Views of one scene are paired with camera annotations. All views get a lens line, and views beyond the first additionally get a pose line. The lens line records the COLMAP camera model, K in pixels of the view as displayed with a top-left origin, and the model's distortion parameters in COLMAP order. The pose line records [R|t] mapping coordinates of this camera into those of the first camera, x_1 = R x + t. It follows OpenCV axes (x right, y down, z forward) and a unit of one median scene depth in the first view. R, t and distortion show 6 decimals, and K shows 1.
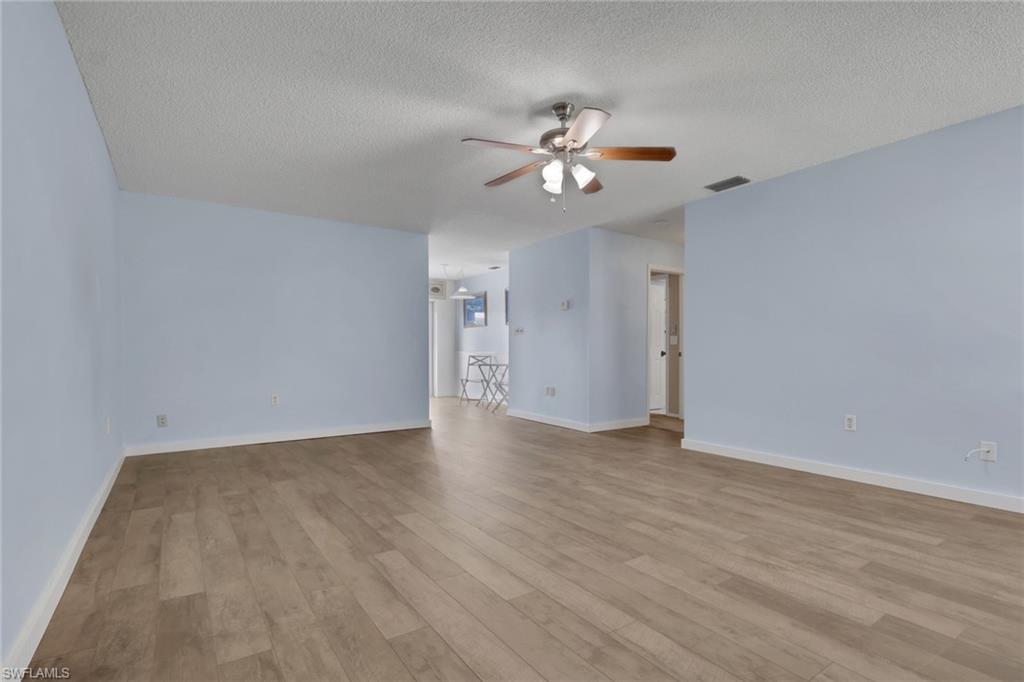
lens RADIAL K [[501.0, 0, 512.0], [0, 501.0, 341.0], [0, 0, 1]] dist [0.002658, -0.000070]
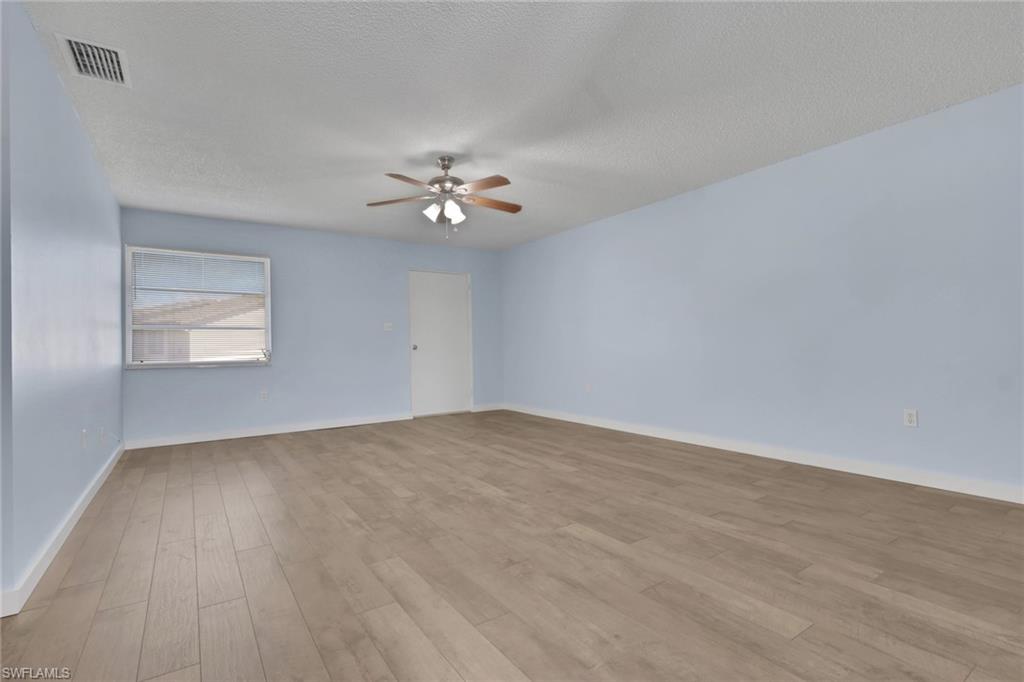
lens RADIAL K [[475.8, 0, 512.0], [0, 475.8, 341.0], [0, 0, 1]] dist [-0.000817, -0.000067]
pose [[-0.999813, 0.017722, -0.007683, -0.056594], [0.017980, 0.999228, -0.034932, 0.054084], [0.007058, -0.035064, -0.999360, 2.571268]]
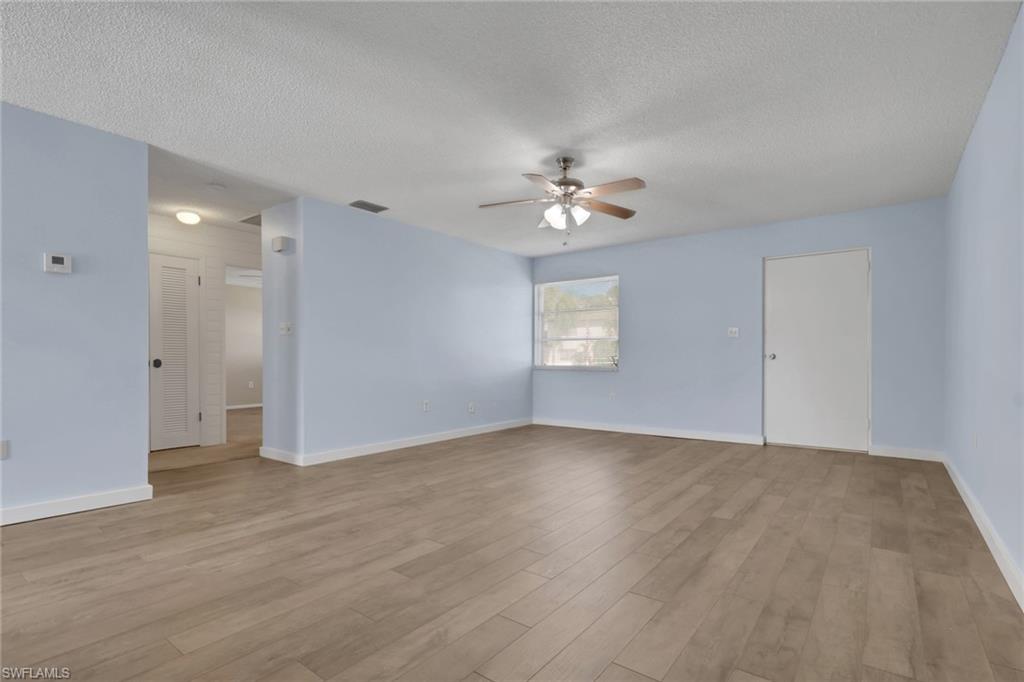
lens RADIAL K [[490.5, 0, 509.8], [0, 490.5, 361.5], [0, 0, 1]] dist [0.000381, -0.000086]
pose [[-0.320348, -0.005339, 0.947285, -1.154981], [-0.018045, 0.999837, -0.000467, 0.035481], [-0.947128, -0.017244, -0.320392, 1.759627]]
